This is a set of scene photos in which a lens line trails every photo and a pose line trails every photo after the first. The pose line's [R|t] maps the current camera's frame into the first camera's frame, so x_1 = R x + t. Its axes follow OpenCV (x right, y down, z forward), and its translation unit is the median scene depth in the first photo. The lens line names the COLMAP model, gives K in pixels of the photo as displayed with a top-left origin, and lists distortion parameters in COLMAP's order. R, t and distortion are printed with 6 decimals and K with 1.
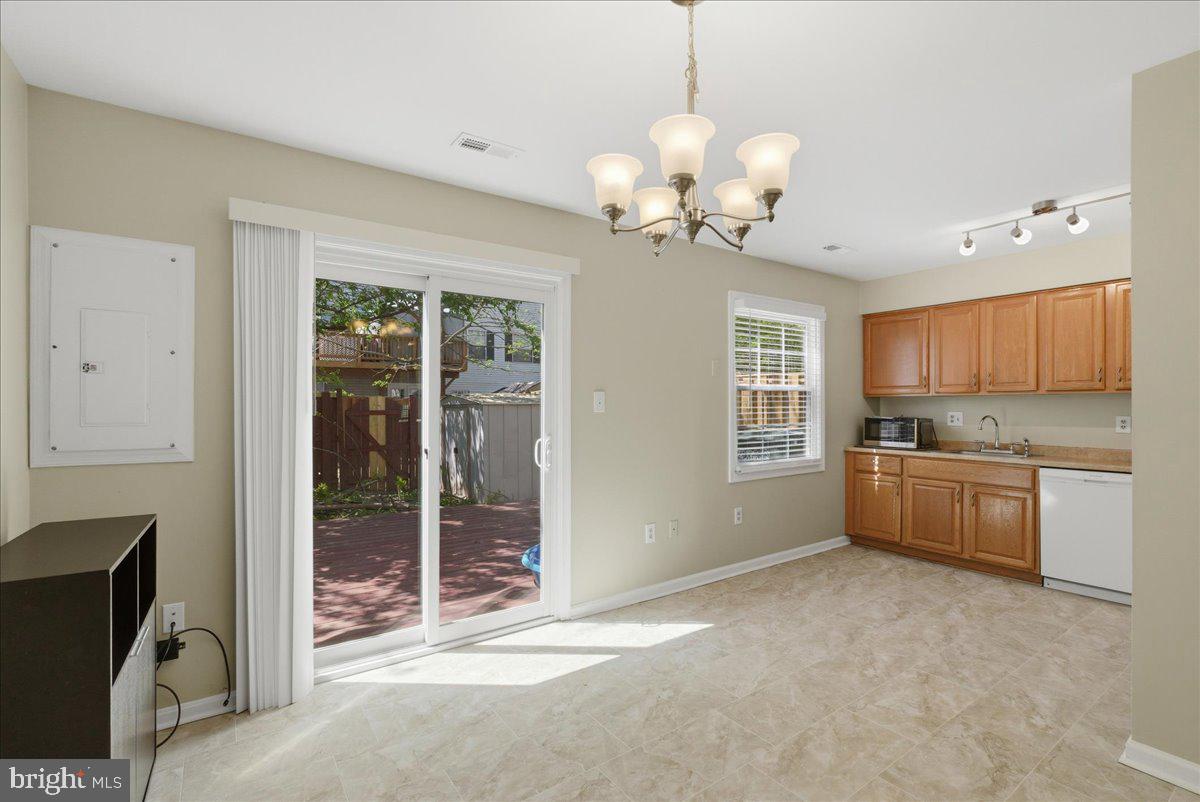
lens RADIAL K [[538.8, 0, 600.8], [0, 538.8, 407.9], [0, 0, 1]] dist [-0.017264, 0.002643]
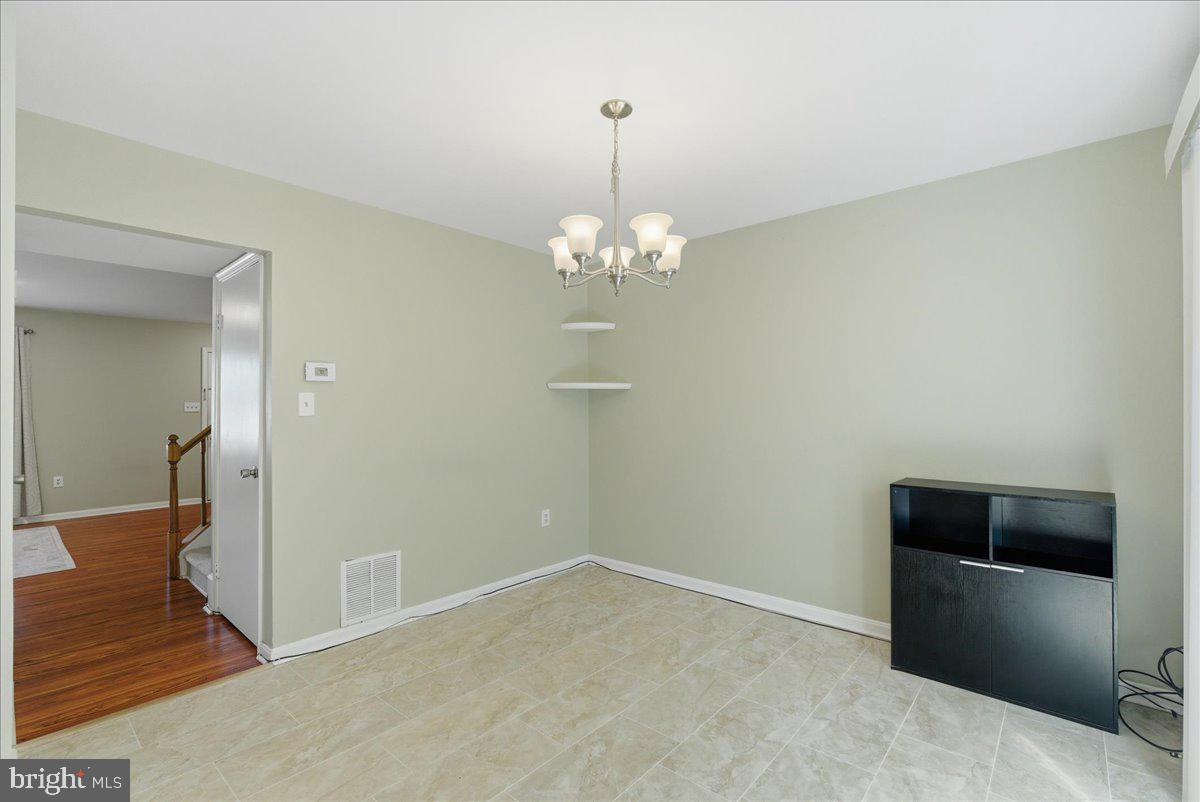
lens RADIAL K [[538.8, 0, 602.1], [0, 538.8, 400.6], [0, 0, 1]] dist [-0.017264, 0.002643]
pose [[-0.972812, 0.007926, -0.231459, 0.351522], [0.009146, 0.999949, -0.004197, -0.007445], [0.231414, -0.006200, -0.972835, 1.561090]]
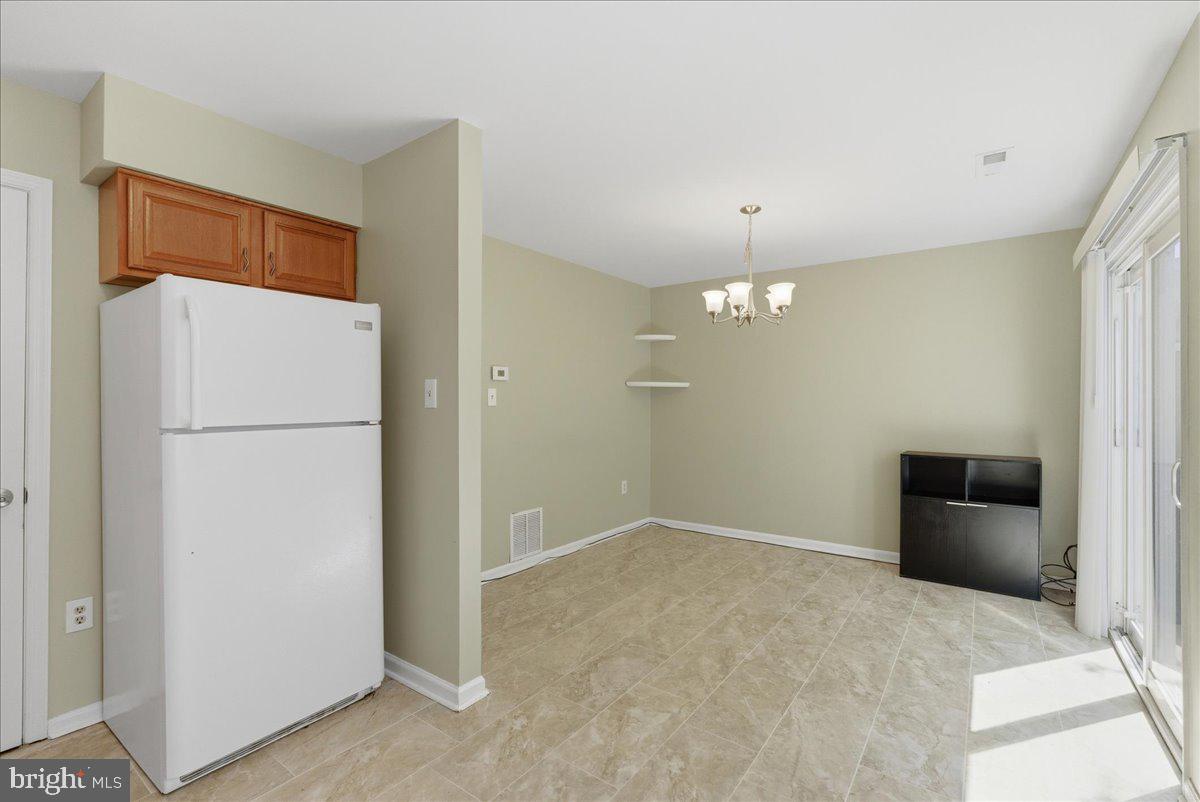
lens RADIAL K [[538.8, 0, 597.7], [0, 538.8, 400.1], [0, 0, 1]] dist [-0.017264, 0.002643]
pose [[-0.947815, 0.001743, -0.318817, 0.967648], [-0.000425, 0.999977, 0.006729, -0.012850], [0.318822, 0.006514, -0.947792, 1.912195]]
